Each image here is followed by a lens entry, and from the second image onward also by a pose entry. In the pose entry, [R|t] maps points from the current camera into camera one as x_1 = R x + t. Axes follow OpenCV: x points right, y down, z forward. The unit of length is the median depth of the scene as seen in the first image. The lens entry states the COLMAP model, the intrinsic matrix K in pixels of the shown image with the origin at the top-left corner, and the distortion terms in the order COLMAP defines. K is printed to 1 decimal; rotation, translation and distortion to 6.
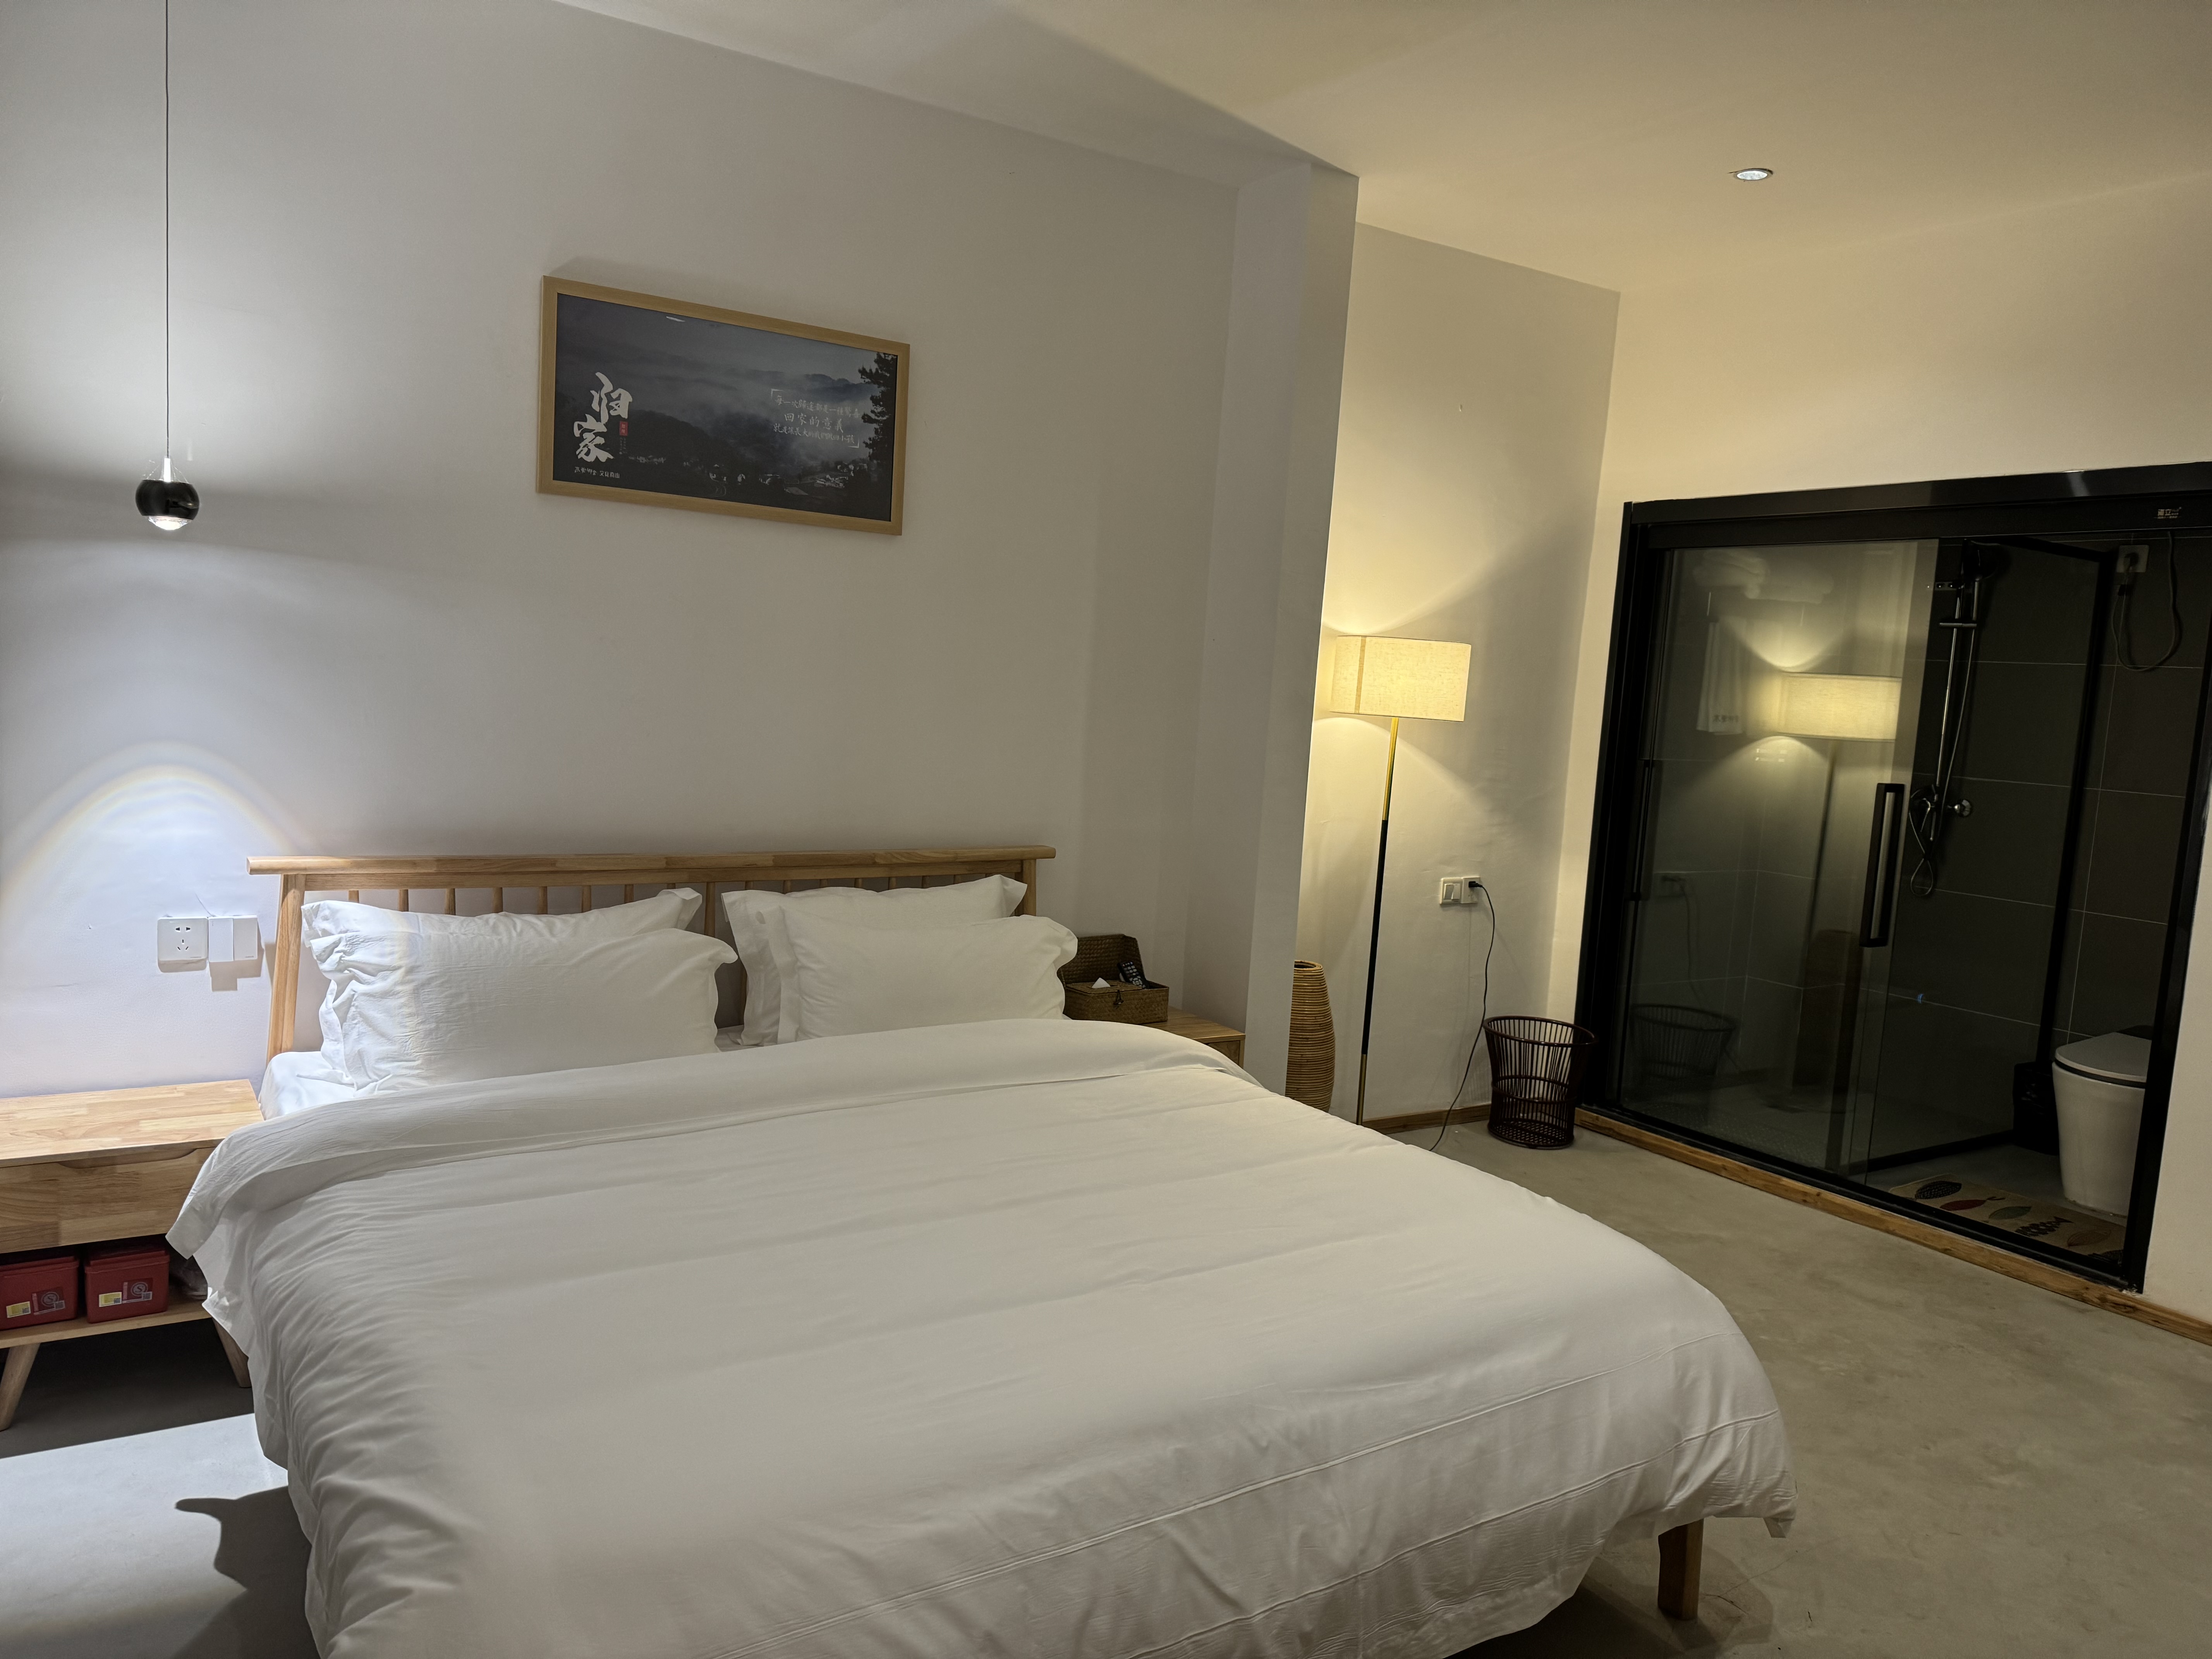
lens RADIAL K [[1604.6, 0, 1102.3], [0, 1604.6, 852.7], [0, 0, 1]] dist [0.005737, -0.003216]
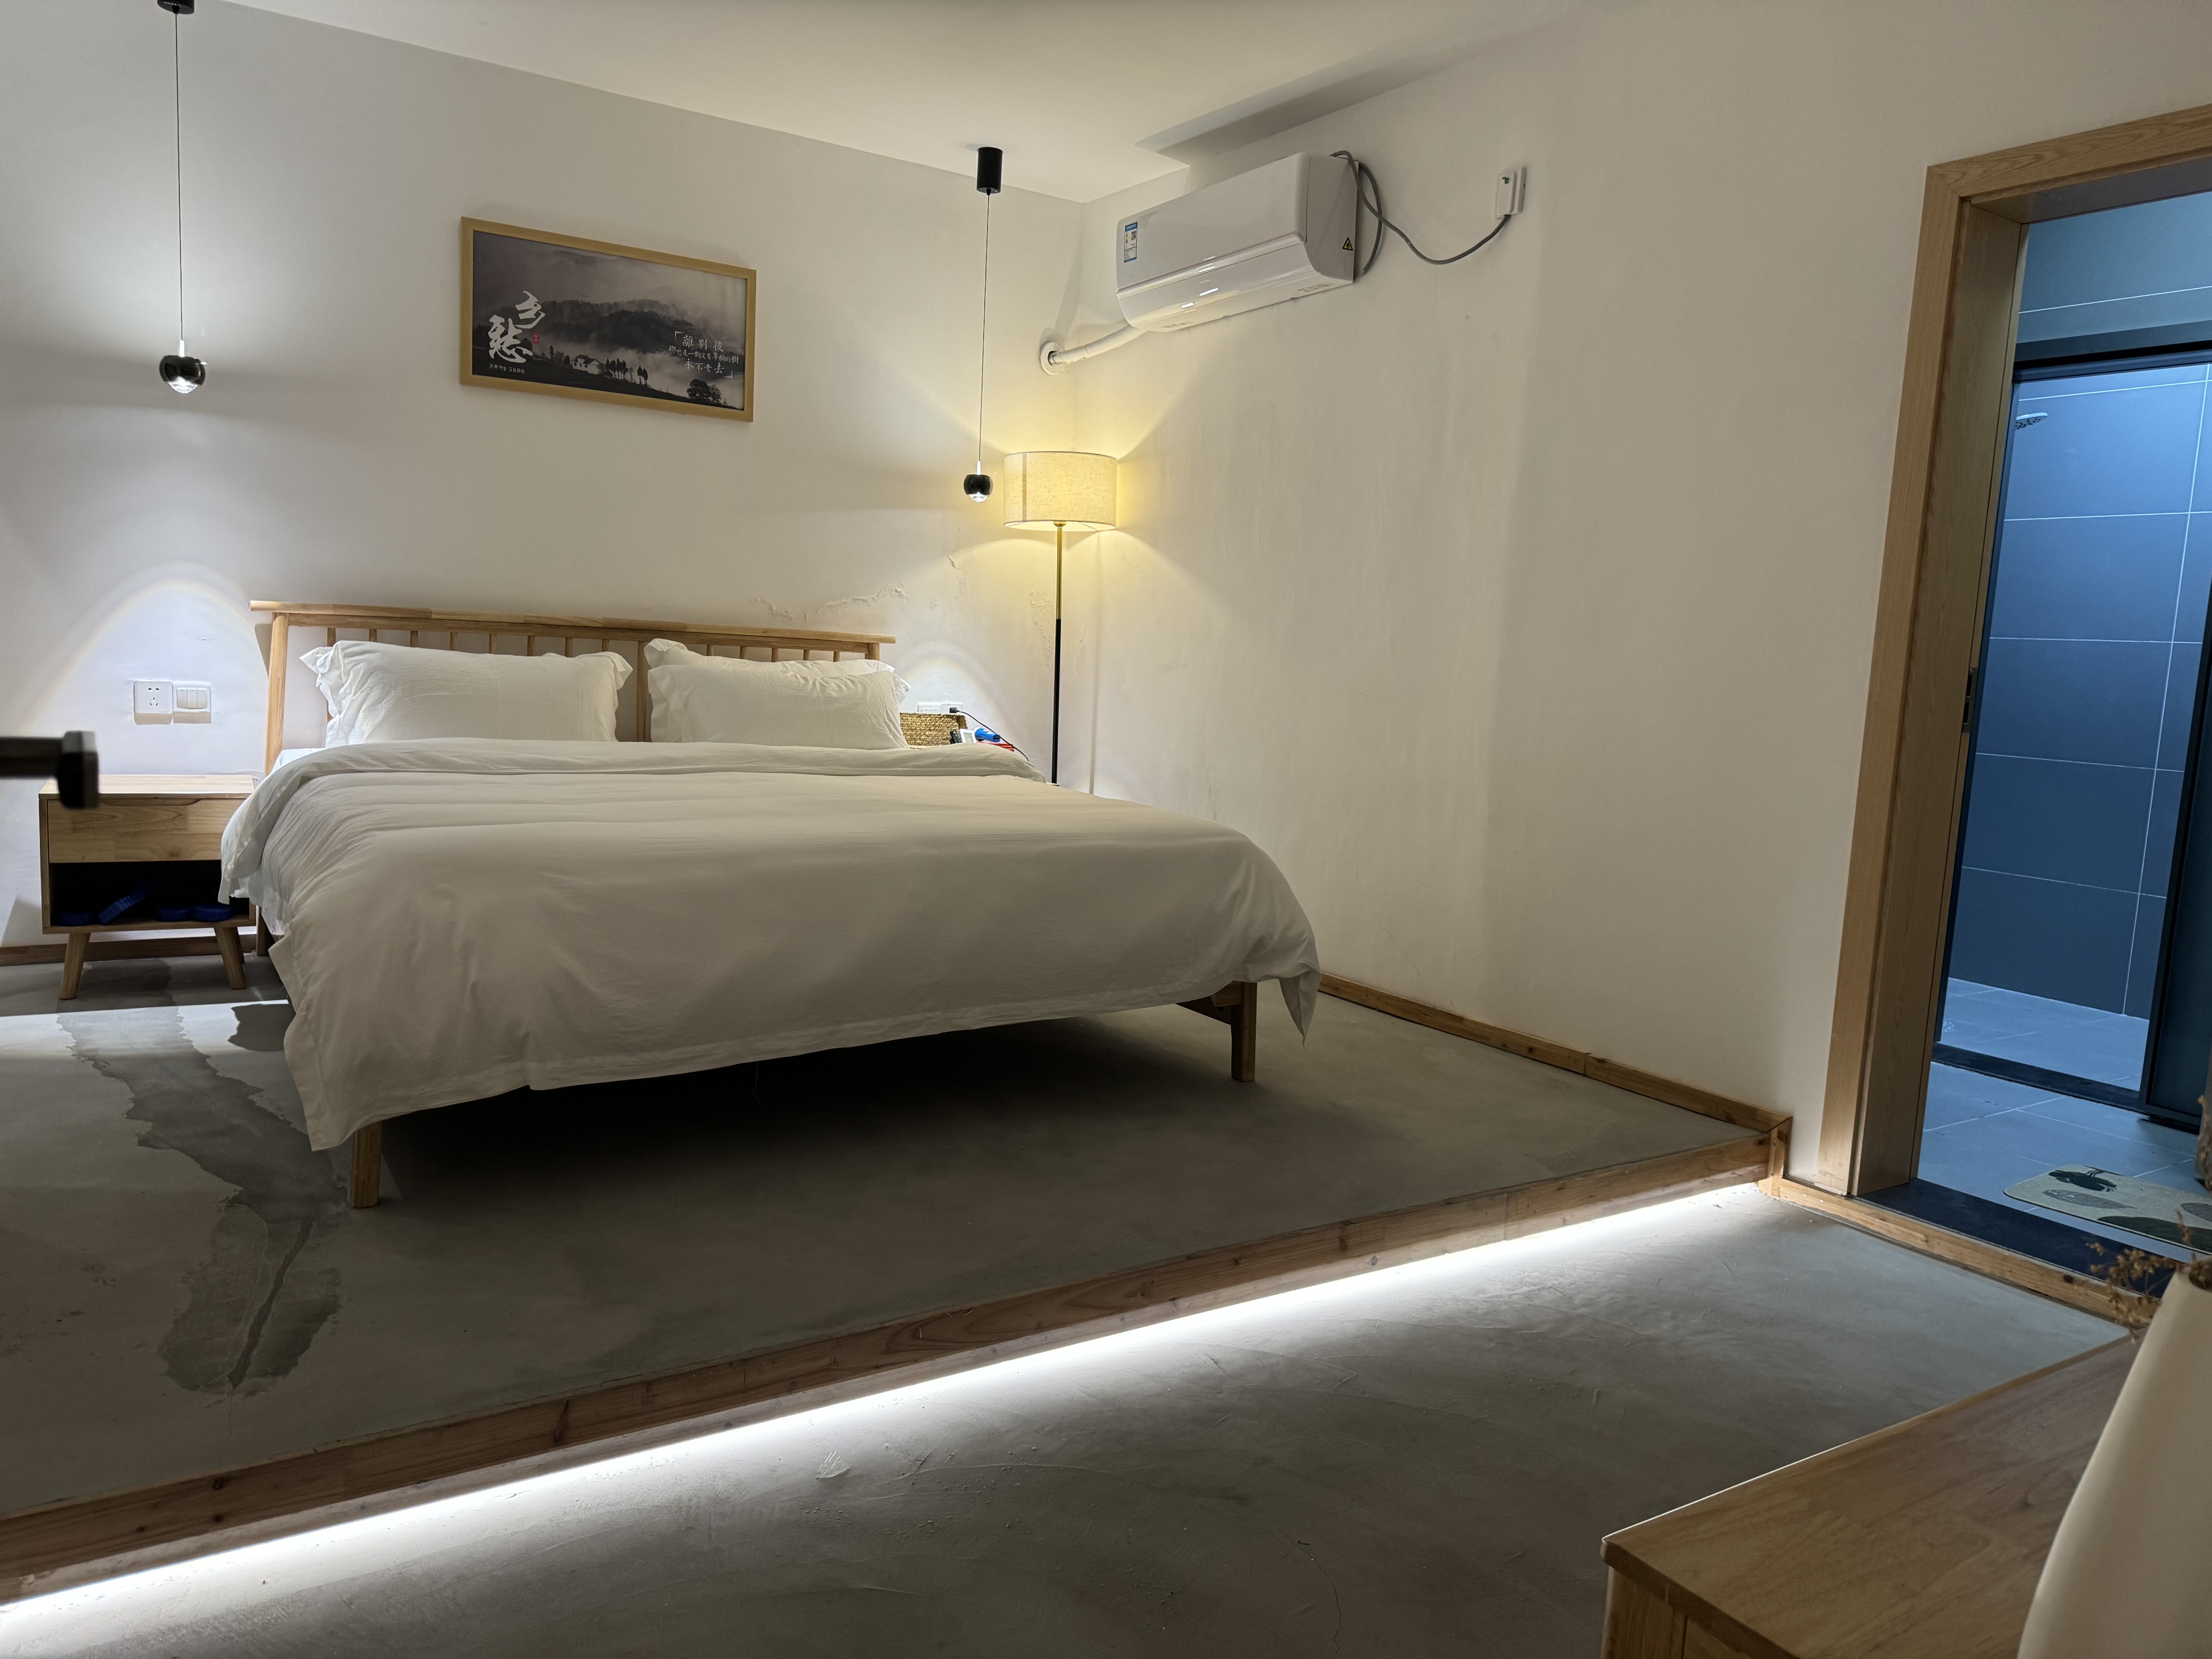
lens RADIAL K [[1604.6, 0, 1102.3], [0, 1604.6, 852.7], [0, 0, 1]] dist [0.005737, -0.003216]
pose [[0.999942, -0.009326, -0.005334, 0.278474], [0.009463, 0.999613, 0.026170, 0.204007], [0.005088, -0.026219, 0.999643, -0.504513]]
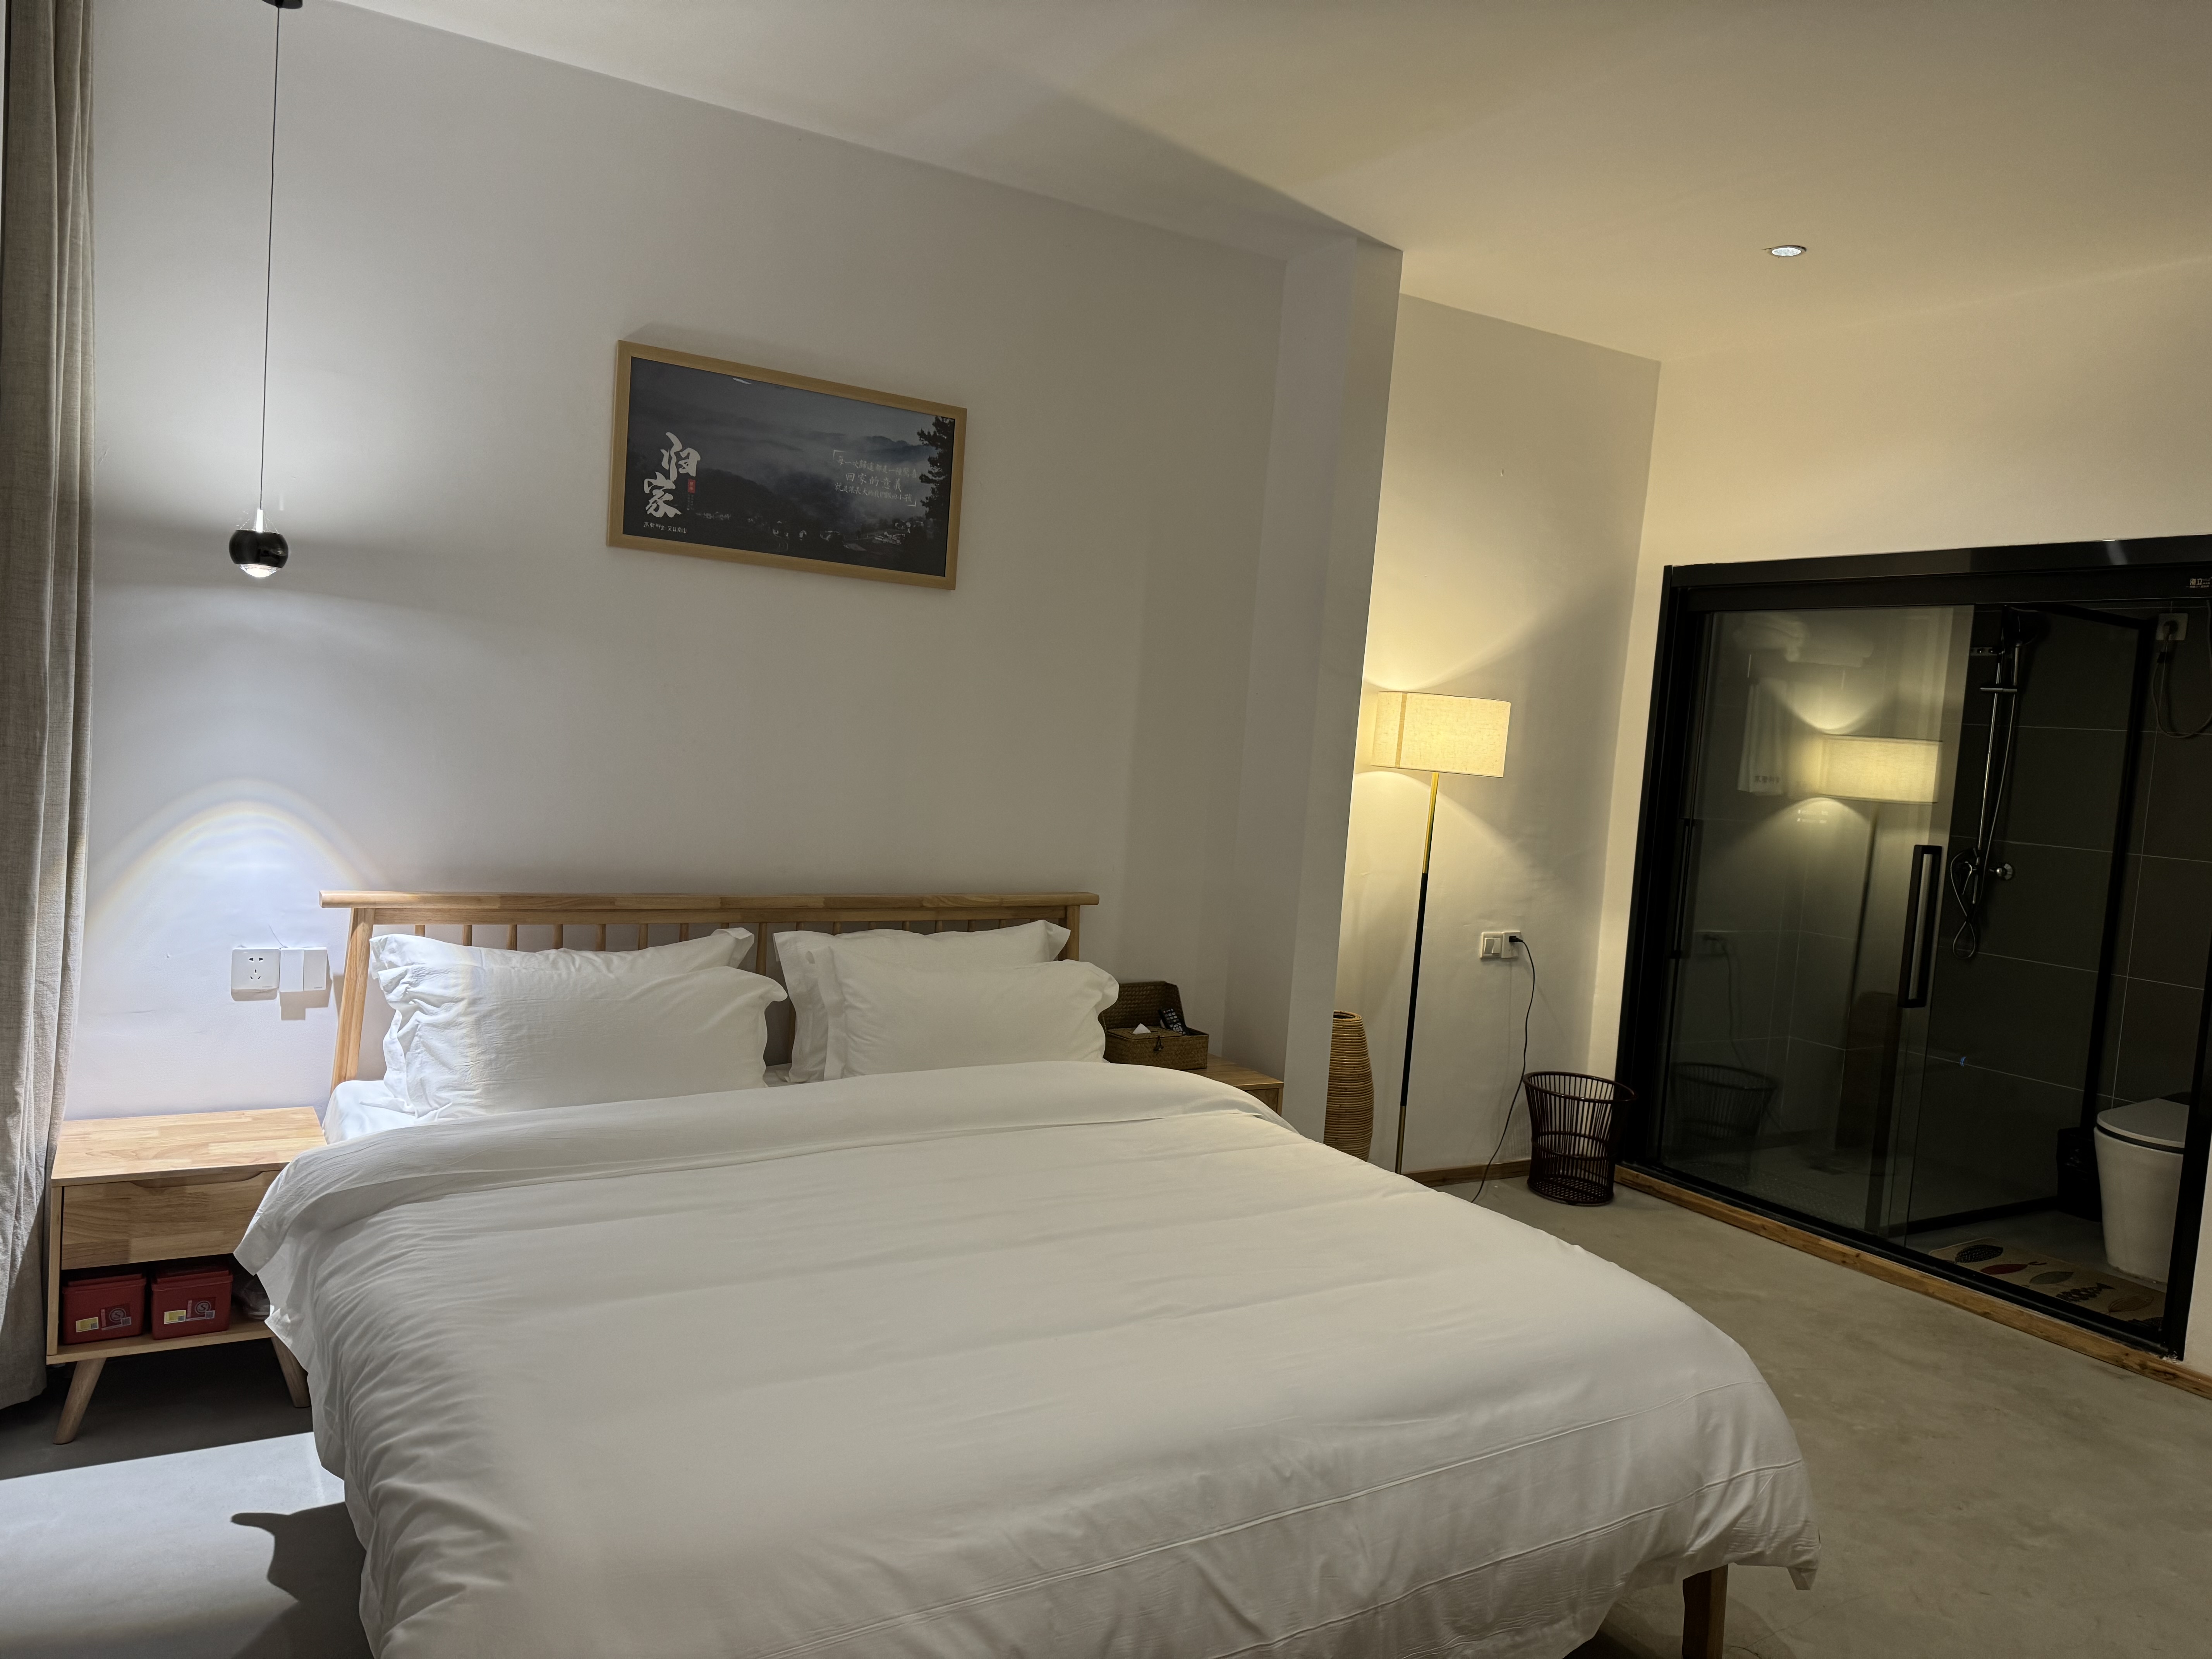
lens RADIAL K [[1581.8, 0, 1106.0], [0, 1581.8, 829.5], [0, 0, 1]] dist [0.003832, -0.003714]
pose [[0.999531, 0.015187, -0.026605, 0.001896], [-0.016395, 0.998816, -0.045806, 0.001766], [0.025878, 0.046221, 0.998596, -0.010412]]
